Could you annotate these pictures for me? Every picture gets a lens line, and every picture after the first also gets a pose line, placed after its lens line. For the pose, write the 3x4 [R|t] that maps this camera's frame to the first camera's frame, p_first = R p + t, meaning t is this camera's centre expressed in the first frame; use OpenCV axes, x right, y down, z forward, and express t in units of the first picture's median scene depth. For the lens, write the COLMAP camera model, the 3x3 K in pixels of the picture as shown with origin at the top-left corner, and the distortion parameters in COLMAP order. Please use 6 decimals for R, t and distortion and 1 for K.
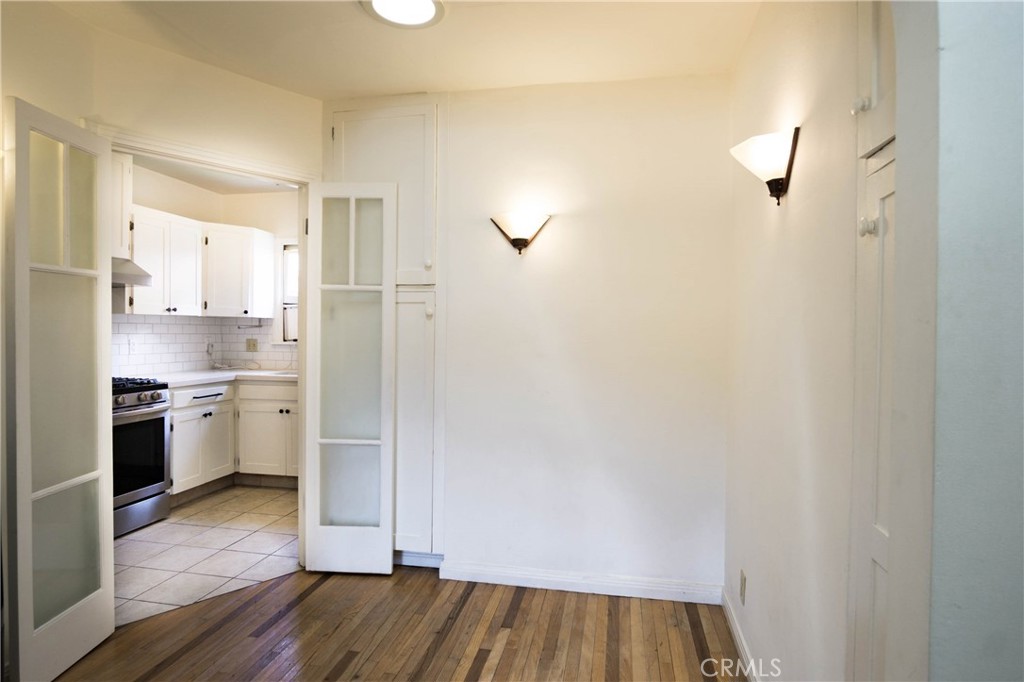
lens RADIAL K [[564.9, 0, 514.1], [0, 564.9, 337.5], [0, 0, 1]] dist [-0.016874, 0.005581]
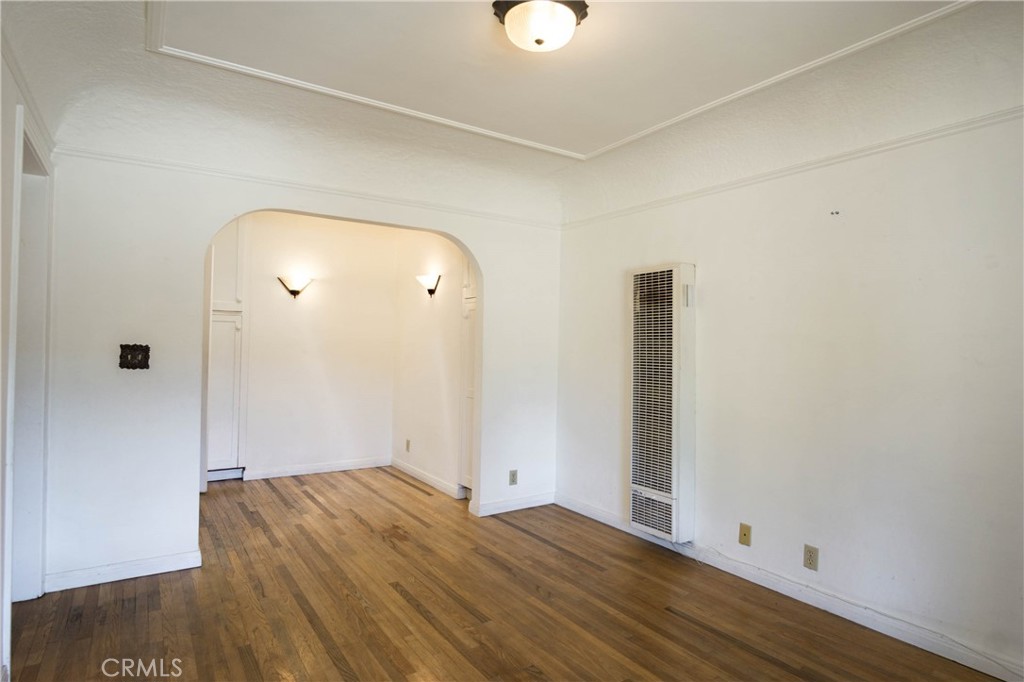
lens RADIAL K [[564.9, 0, 516.3], [0, 564.9, 337.9], [0, 0, 1]] dist [-0.016874, 0.005581]
pose [[0.709015, 0.013995, 0.705054, -0.761693], [-0.006476, 0.999890, -0.013336, 0.005258], [-0.705163, 0.004889, 0.709028, -0.825690]]
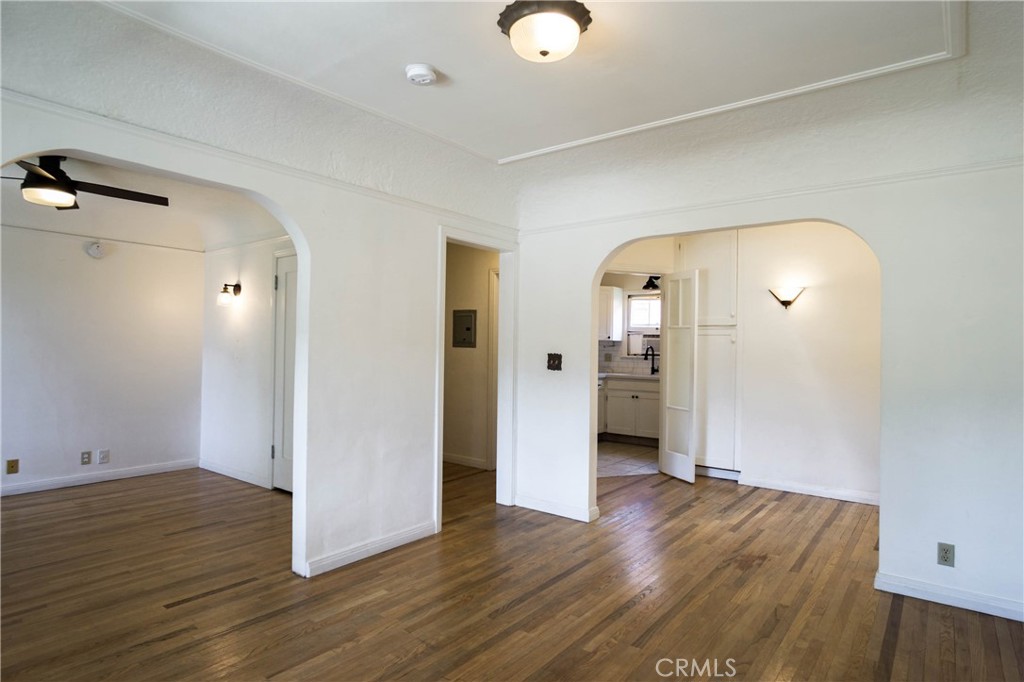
lens RADIAL K [[564.9, 0, 515.4], [0, 564.9, 339.1], [0, 0, 1]] dist [-0.016874, 0.005581]
pose [[0.892349, 0.001676, -0.451342, 0.048996], [-0.014338, 0.999594, -0.024636, 0.008480], [0.451118, 0.028455, 0.892011, -0.996772]]
